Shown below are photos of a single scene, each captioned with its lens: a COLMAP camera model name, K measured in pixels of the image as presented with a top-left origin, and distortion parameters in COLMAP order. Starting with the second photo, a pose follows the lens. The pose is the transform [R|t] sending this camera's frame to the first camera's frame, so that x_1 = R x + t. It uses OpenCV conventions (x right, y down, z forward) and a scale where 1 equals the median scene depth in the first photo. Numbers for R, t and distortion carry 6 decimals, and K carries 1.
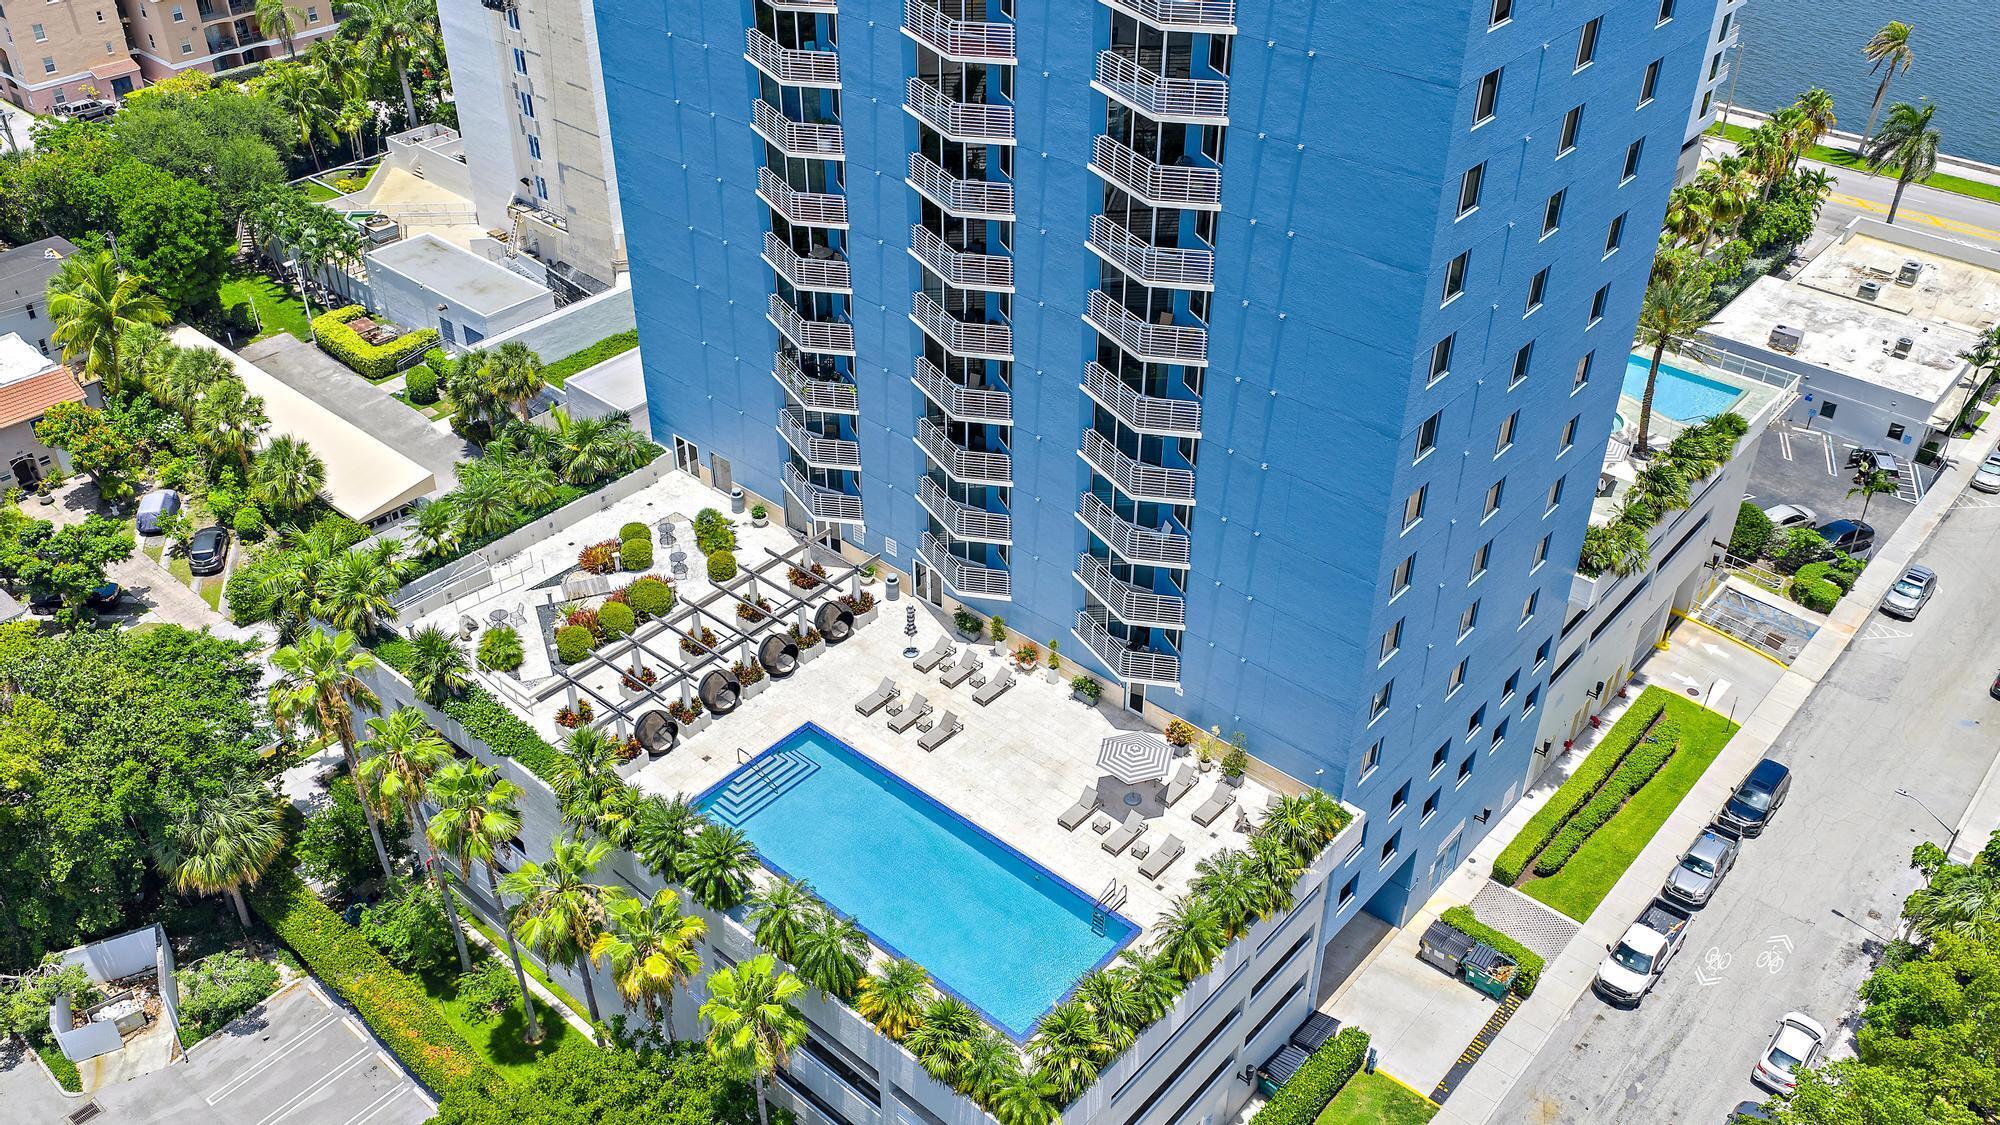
lens RADIAL K [[1652.1, 0, 1000.0], [0, 1652.1, 562.5], [0, 0, 1]] dist [0.034889, -0.053848]
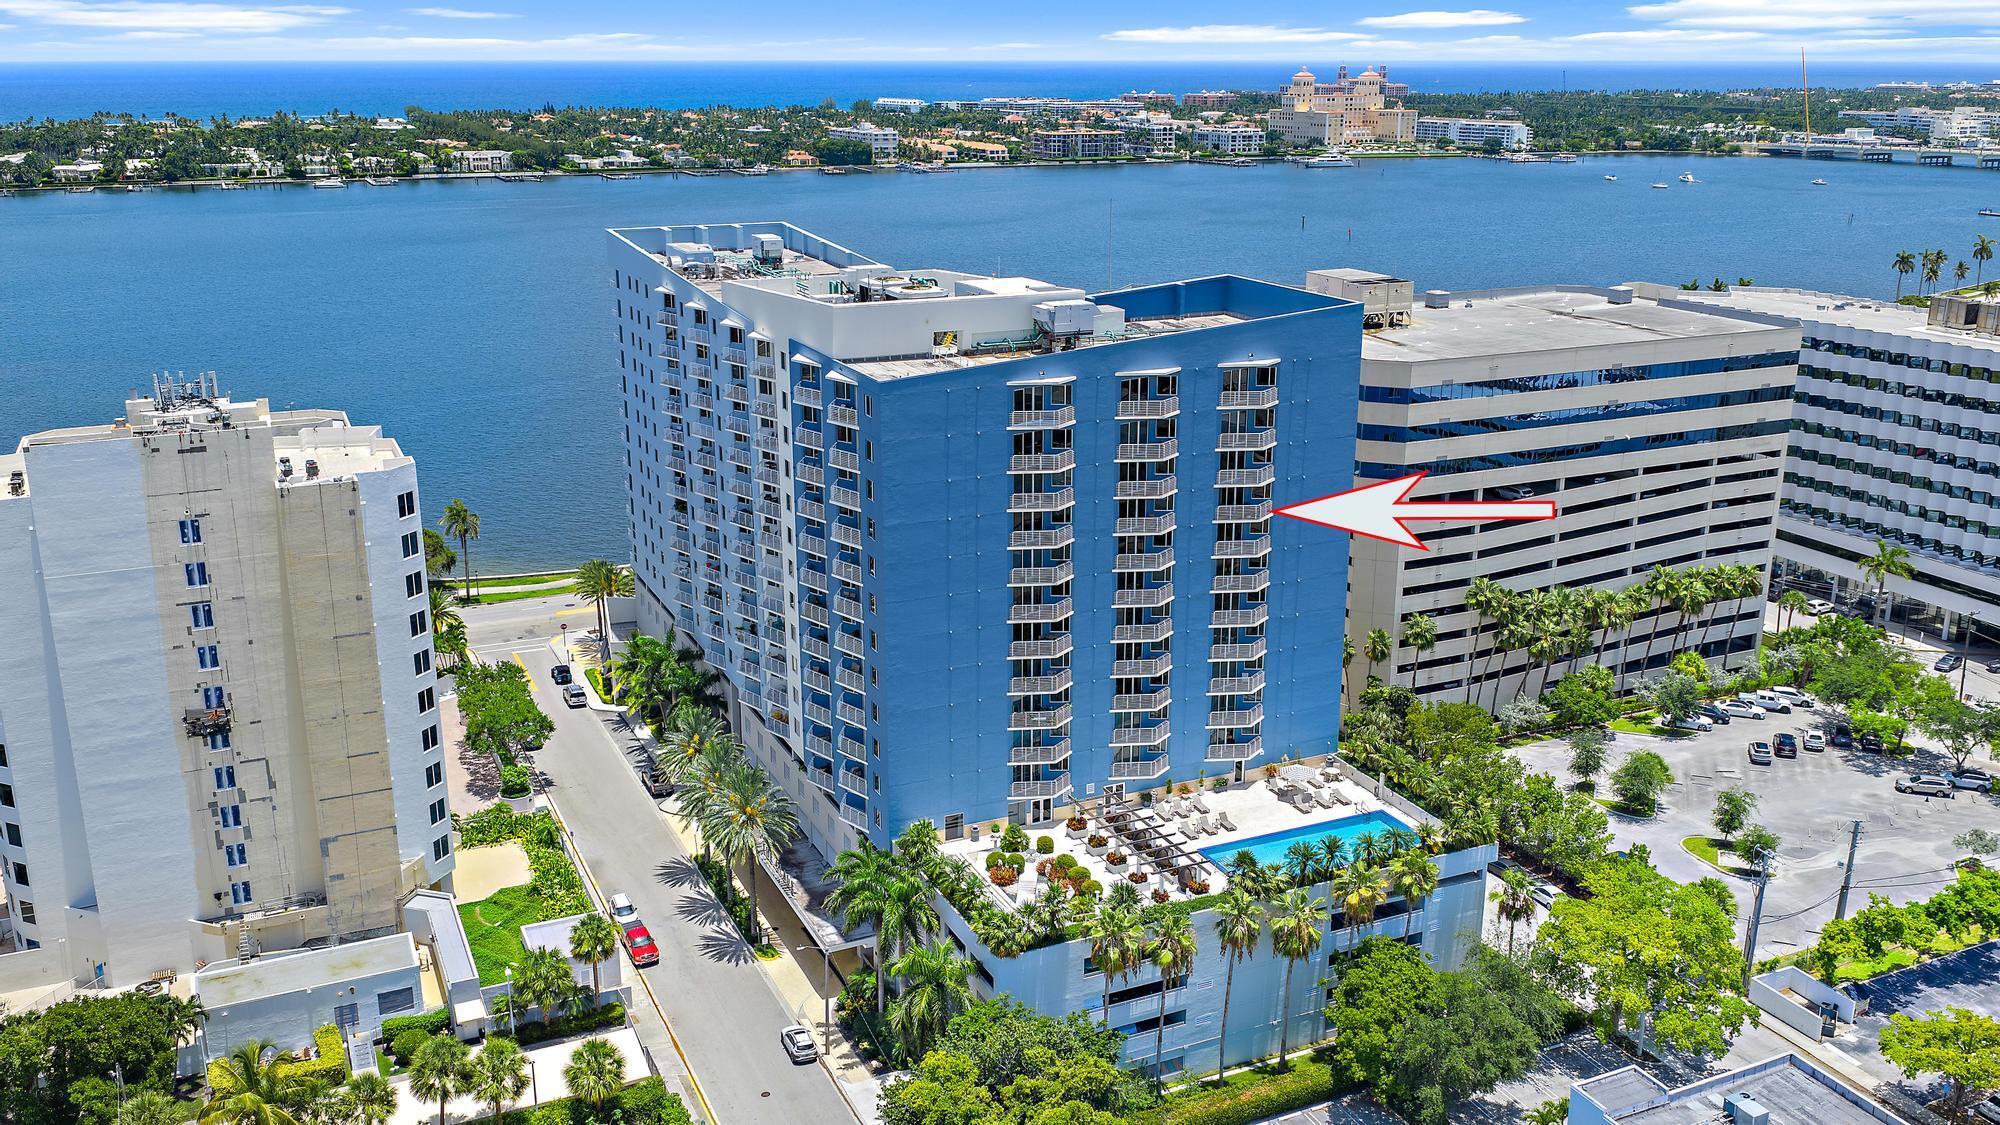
lens RADIAL K [[1707.5, 0, 1000.0], [0, 1707.5, 562.5], [0, 0, 1]] dist [0.004680, -0.004583]
pose [[0.398942, -0.260793, 0.879109, -1.269471], [0.523092, 0.852137, 0.015411, -0.226905], [-0.753140, 0.453707, 0.476372, 0.078806]]
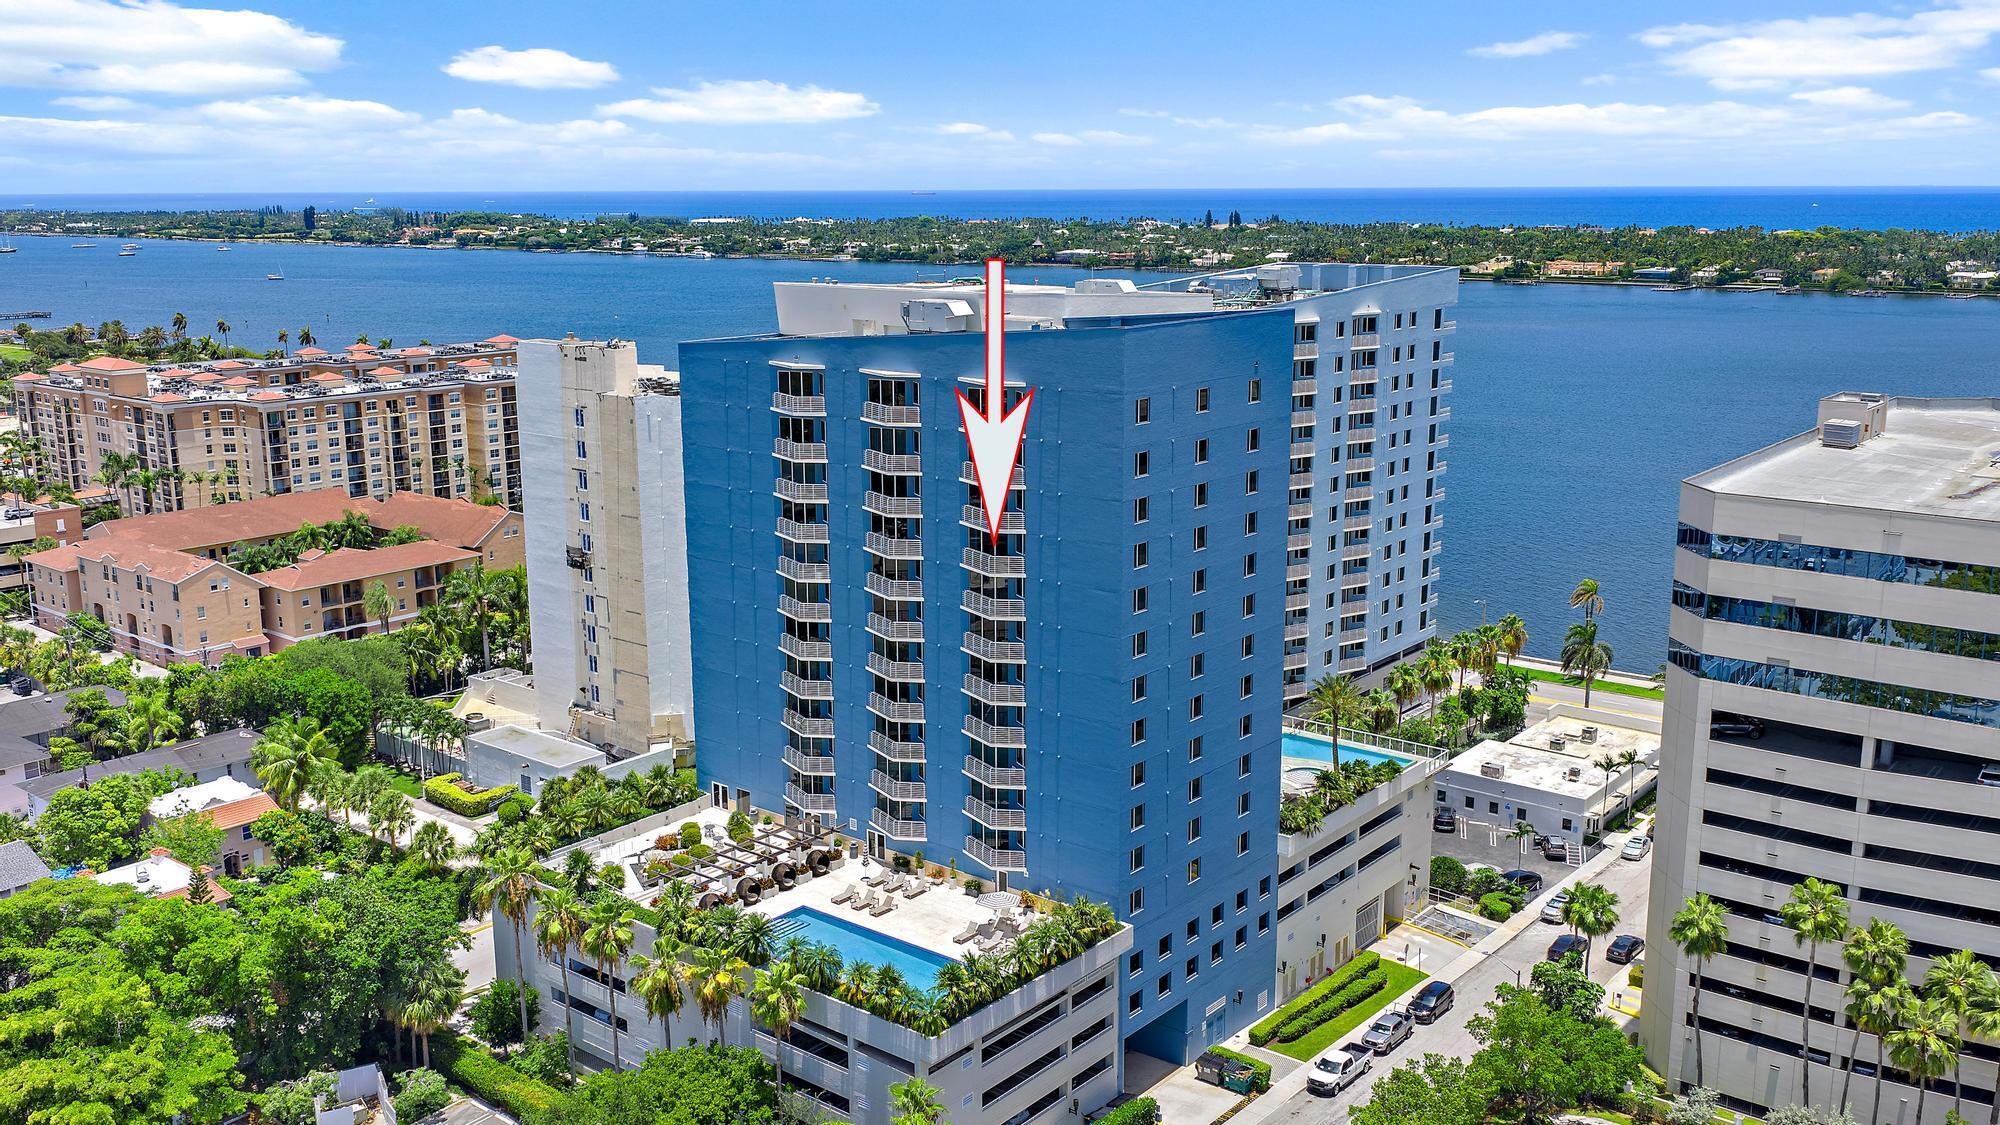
lens RADIAL K [[1784.3, 0, 1000.0], [0, 1784.3, 562.5], [0, 0, 1]] dist [0.011412, -0.002660]
pose [[0.999513, -0.014834, 0.027471, 0.025471], [0.024268, 0.922696, -0.384765, 0.331447], [-0.019640, 0.385244, 0.922606, -0.543322]]
